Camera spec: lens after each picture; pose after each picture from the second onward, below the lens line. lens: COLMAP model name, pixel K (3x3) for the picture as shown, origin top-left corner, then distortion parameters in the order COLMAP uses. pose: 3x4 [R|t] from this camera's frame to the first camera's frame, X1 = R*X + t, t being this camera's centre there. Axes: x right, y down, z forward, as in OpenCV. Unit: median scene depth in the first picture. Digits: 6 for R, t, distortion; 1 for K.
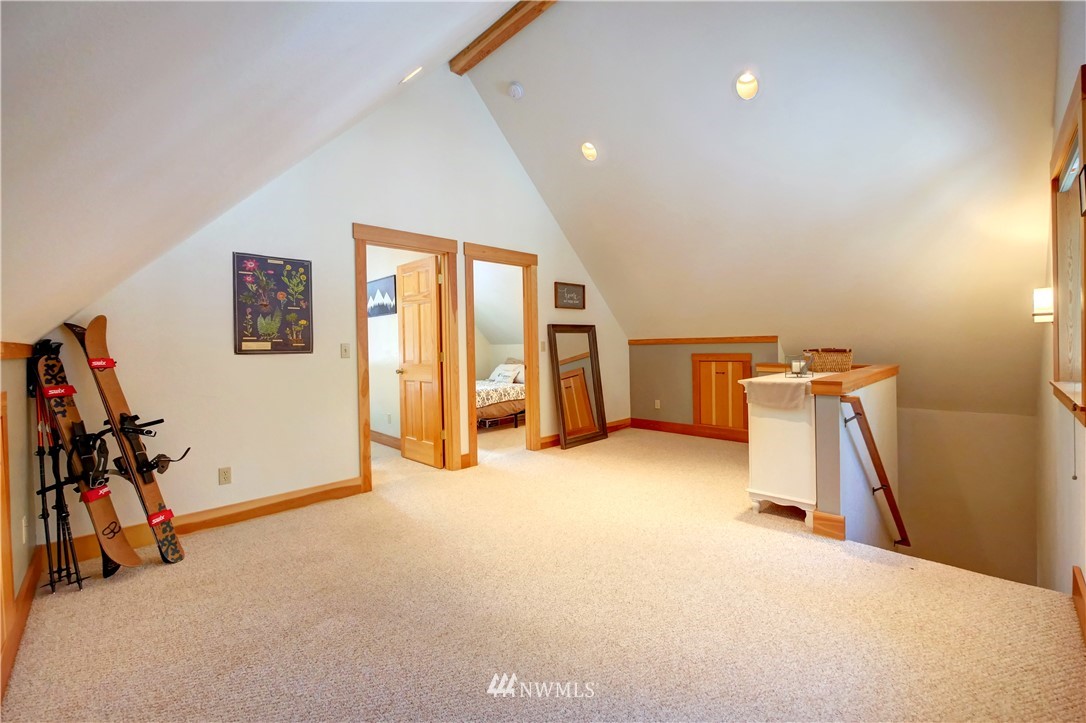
lens RADIAL K [[446.8, 0, 549.3], [0, 446.8, 344.6], [0, 0, 1]] dist [-0.006968, -0.000008]
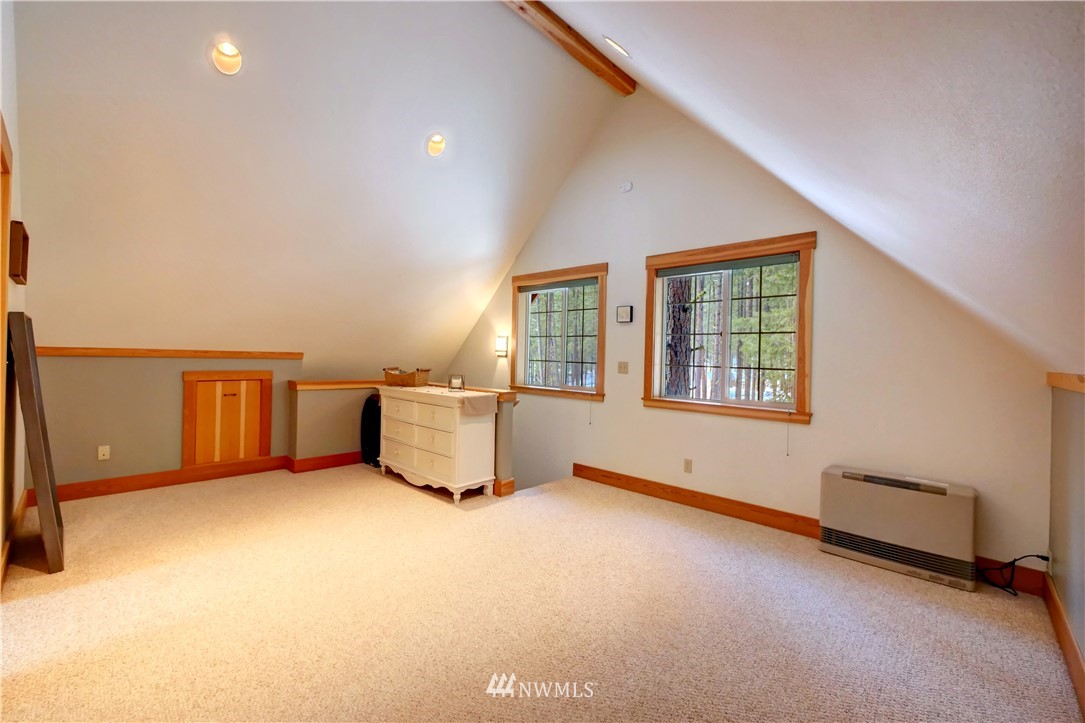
lens RADIAL K [[446.4, 0, 540.5], [0, 446.4, 360.4], [0, 0, 1]] dist [-0.006968, -0.000008]
pose [[-0.030261, 0.014656, 0.999435, -0.467788], [-0.028666, 0.999468, -0.015525, -0.002659], [-0.999131, -0.029120, -0.029825, 0.492605]]
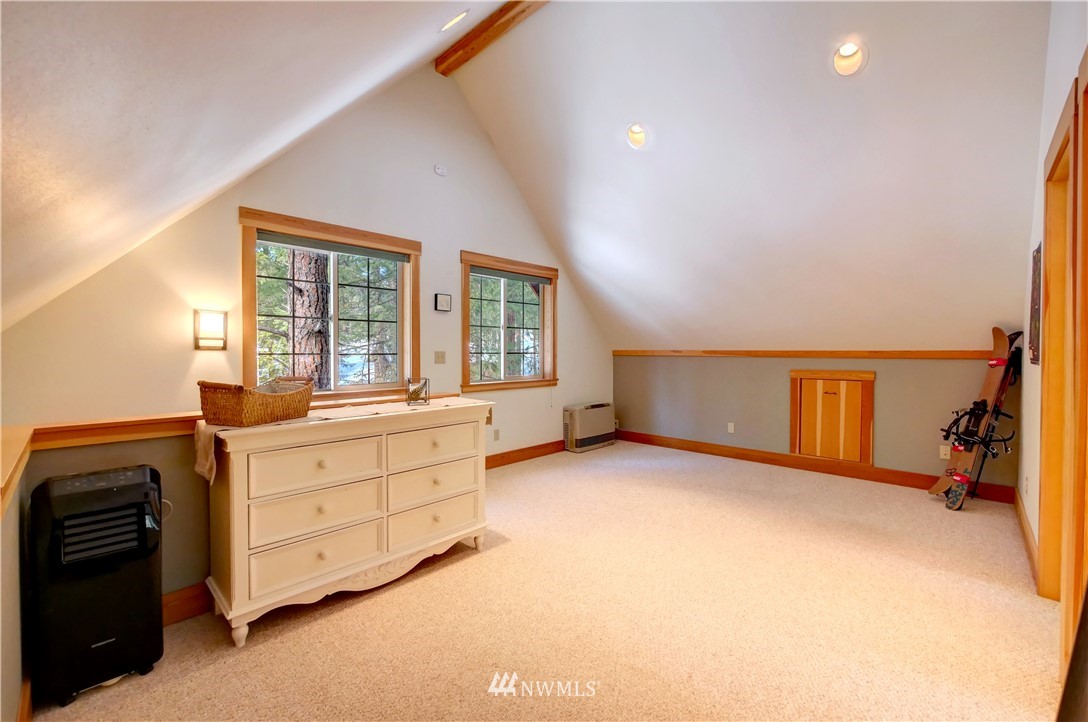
lens RADIAL K [[455.0, 0, 548.6], [0, 455.0, 362.5], [0, 0, 1]] dist [0.002371, -0.000079]
pose [[-0.999220, 0.021779, -0.032941, 0.209119], [0.020919, 0.999437, 0.026222, -0.015388], [0.033494, 0.025512, -0.999113, 1.163107]]
